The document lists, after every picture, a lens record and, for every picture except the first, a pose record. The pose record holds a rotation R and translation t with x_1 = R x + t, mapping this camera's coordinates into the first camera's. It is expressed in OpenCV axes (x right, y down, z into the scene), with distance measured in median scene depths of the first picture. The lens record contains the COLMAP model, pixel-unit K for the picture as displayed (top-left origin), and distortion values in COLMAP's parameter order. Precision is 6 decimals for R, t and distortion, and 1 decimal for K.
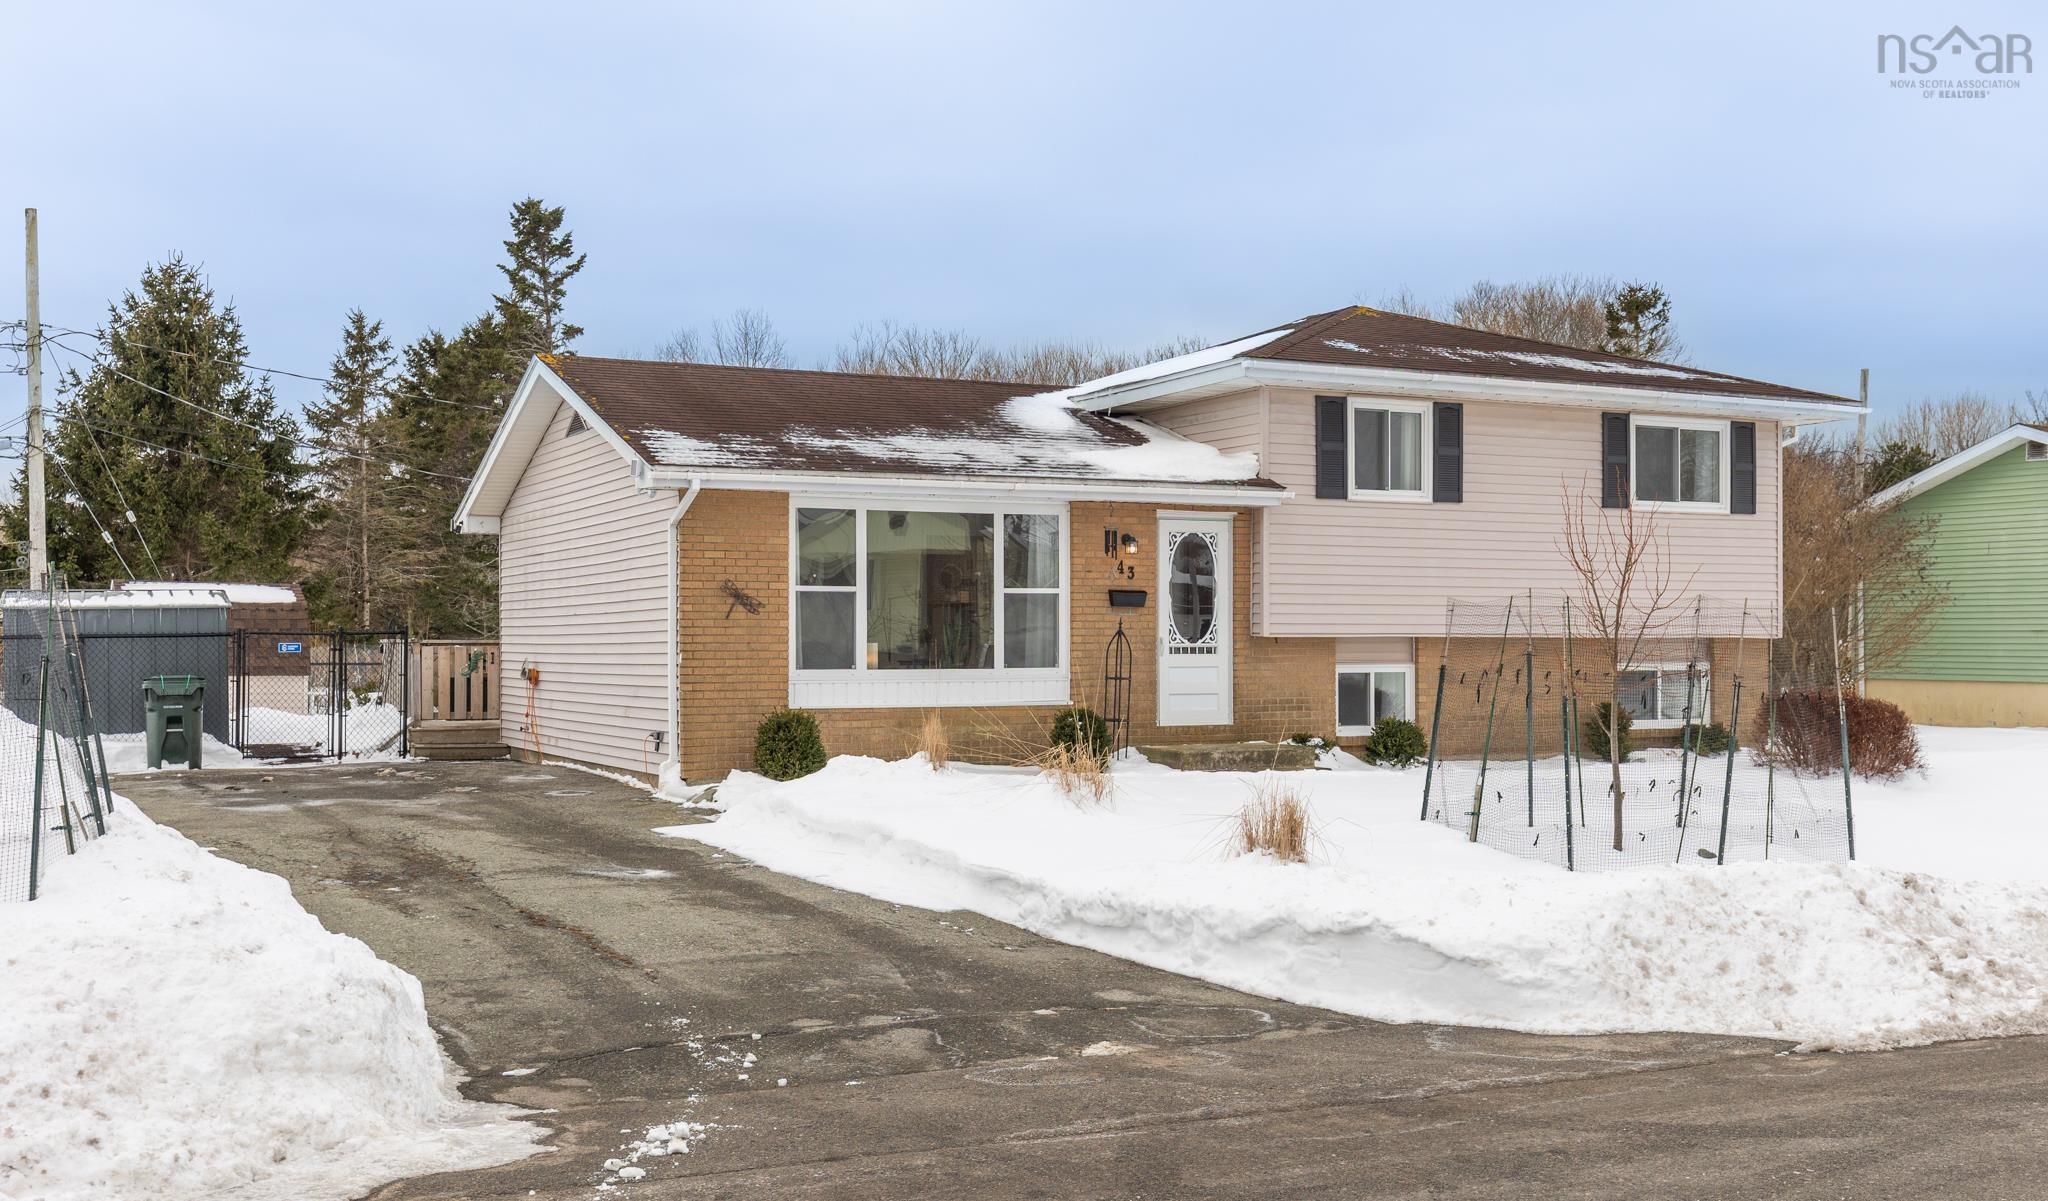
lens RADIAL K [[2106.5, 0, 1024.1], [0, 2106.5, 613.1], [0, 0, 1]] dist [-0.002173, 0.000000]
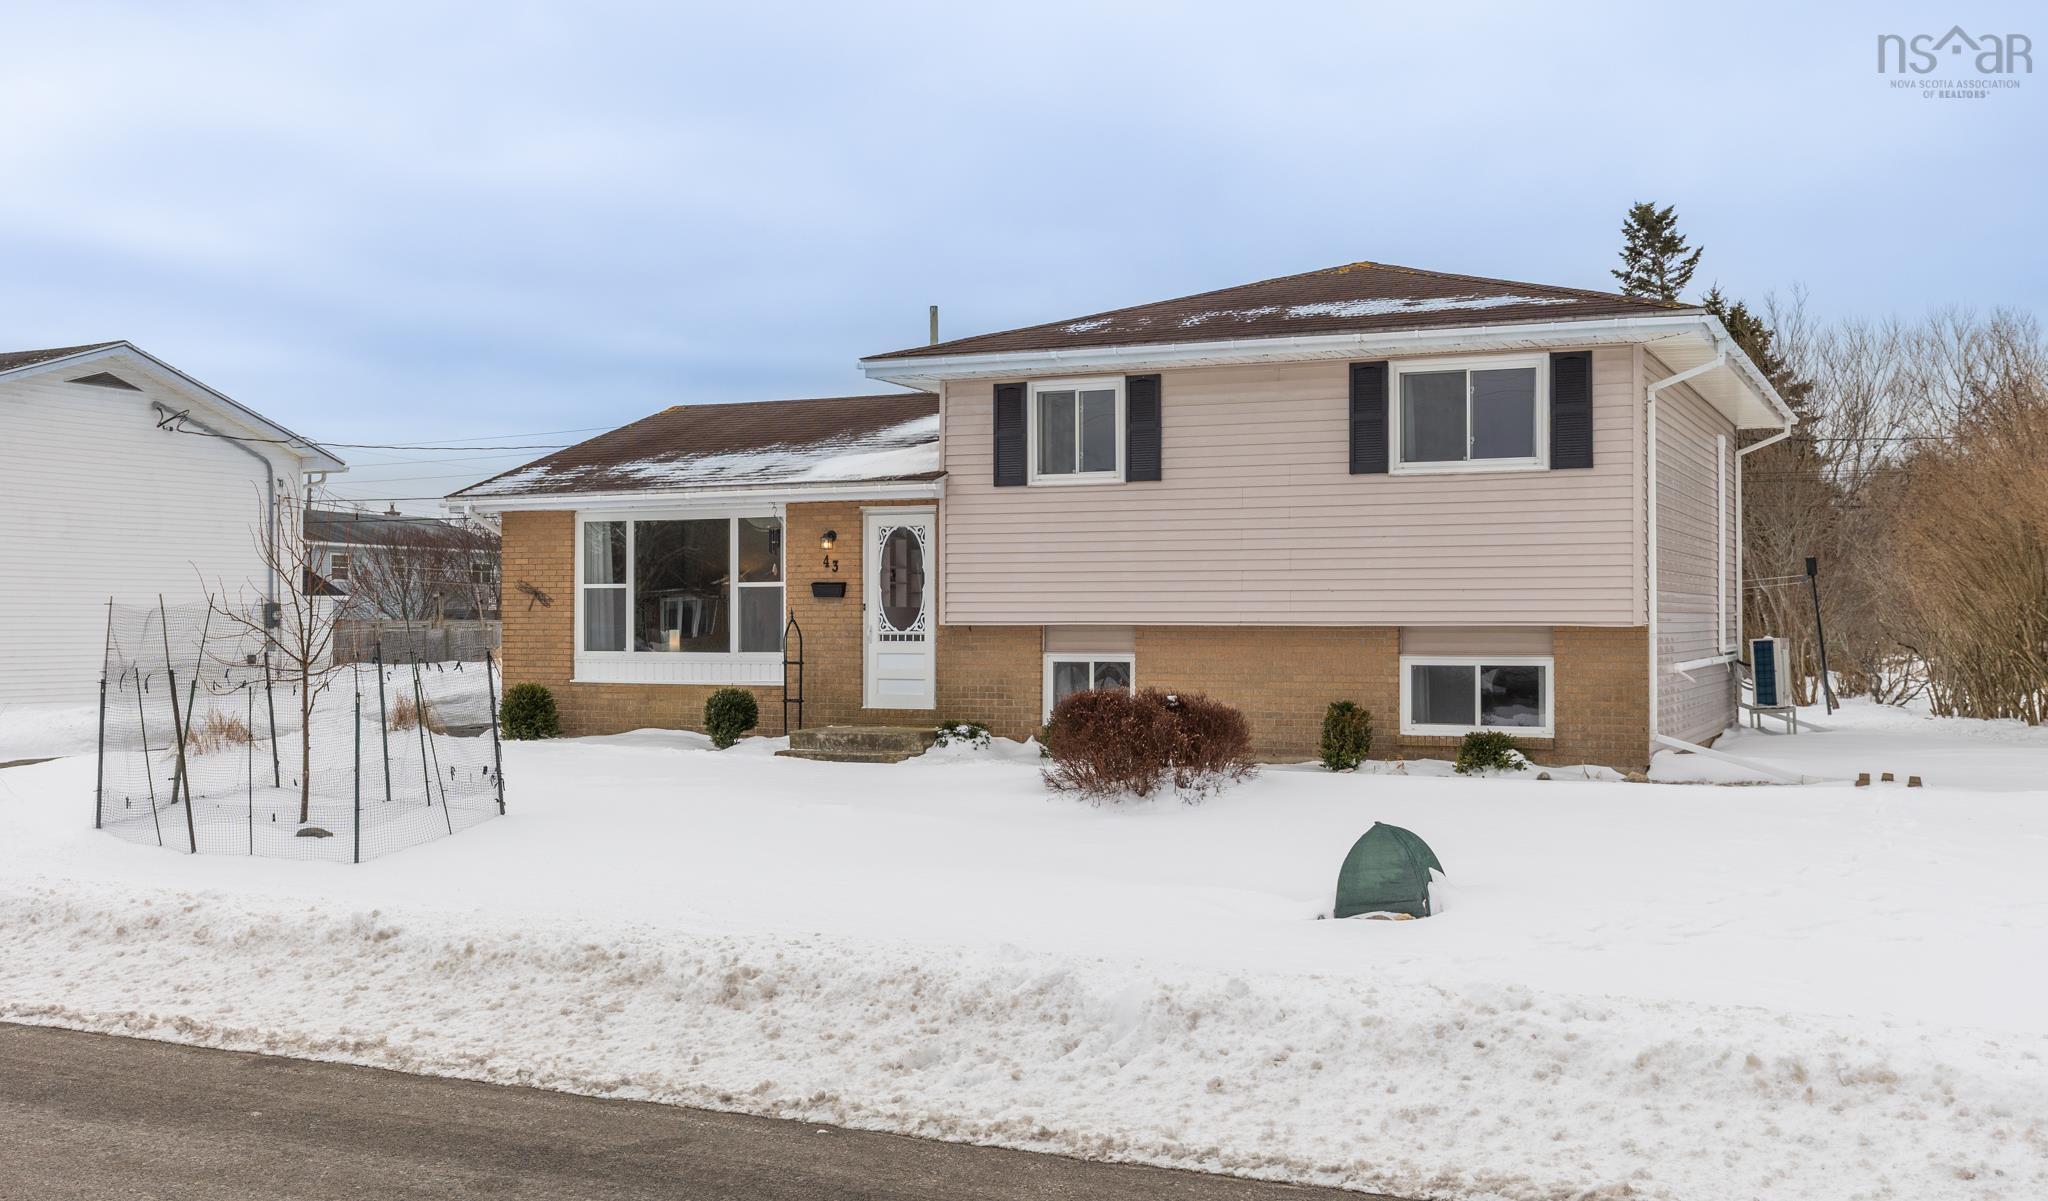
lens RADIAL K [[1965.6, 0, 1024.4], [0, 1965.6, 594.8], [0, 0, 1]] dist [0.021572, 0.000000]
pose [[0.637280, -0.012658, -0.770529, 0.864387], [0.008404, 0.999920, -0.009475, 0.005838], [0.770587, -0.000437, 0.637335, 0.414092]]
